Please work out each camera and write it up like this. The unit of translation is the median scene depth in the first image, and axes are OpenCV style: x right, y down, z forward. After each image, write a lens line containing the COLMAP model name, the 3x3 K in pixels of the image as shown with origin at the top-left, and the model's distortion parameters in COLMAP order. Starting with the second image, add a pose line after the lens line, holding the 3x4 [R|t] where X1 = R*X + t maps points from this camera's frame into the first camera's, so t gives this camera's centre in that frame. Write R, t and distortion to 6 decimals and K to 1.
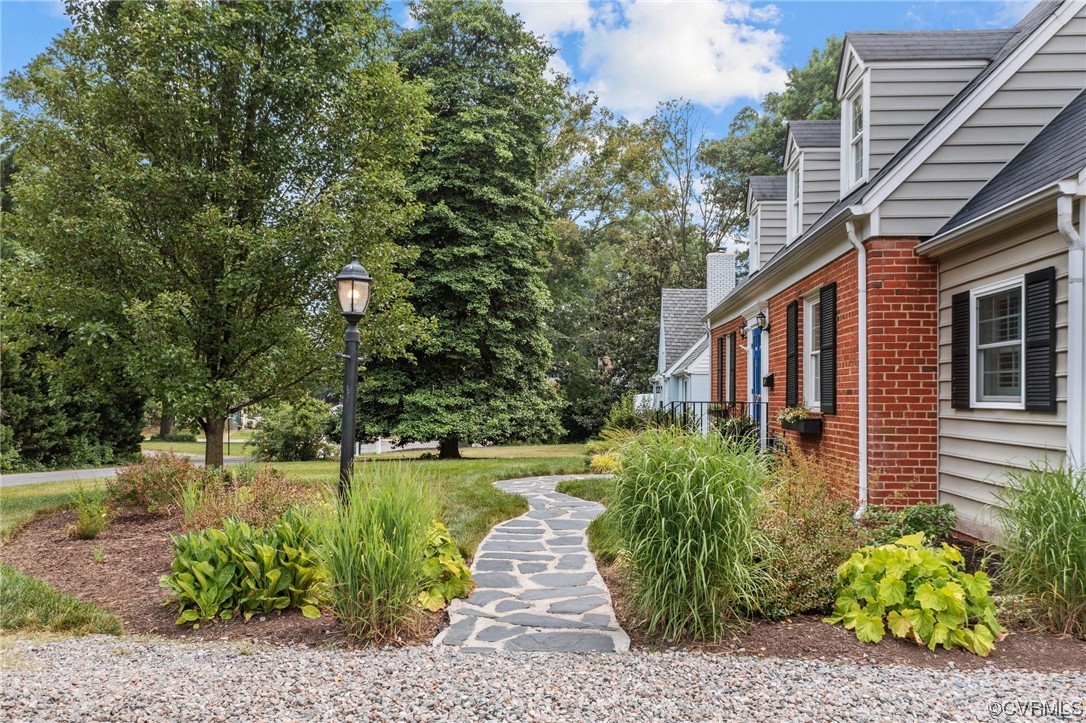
lens RADIAL K [[854.5, 0, 544.0], [0, 854.5, 370.3], [0, 0, 1]] dist [-0.016704, -0.005851]
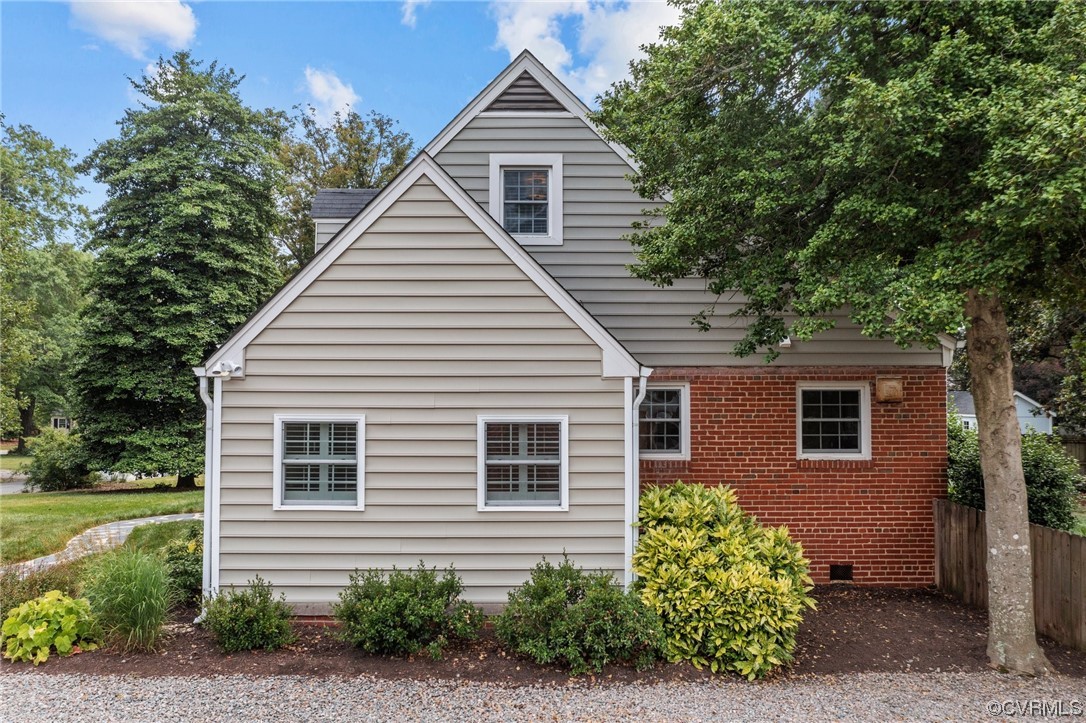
lens RADIAL K [[854.5, 0, 542.6], [0, 854.5, 357.2], [0, 0, 1]] dist [-0.016704, -0.005851]
pose [[0.996245, 0.001002, 0.086570, 0.288577], [0.000641, 0.999820, -0.018950, -0.052662], [-0.086573, 0.018934, 0.996066, -0.180036]]
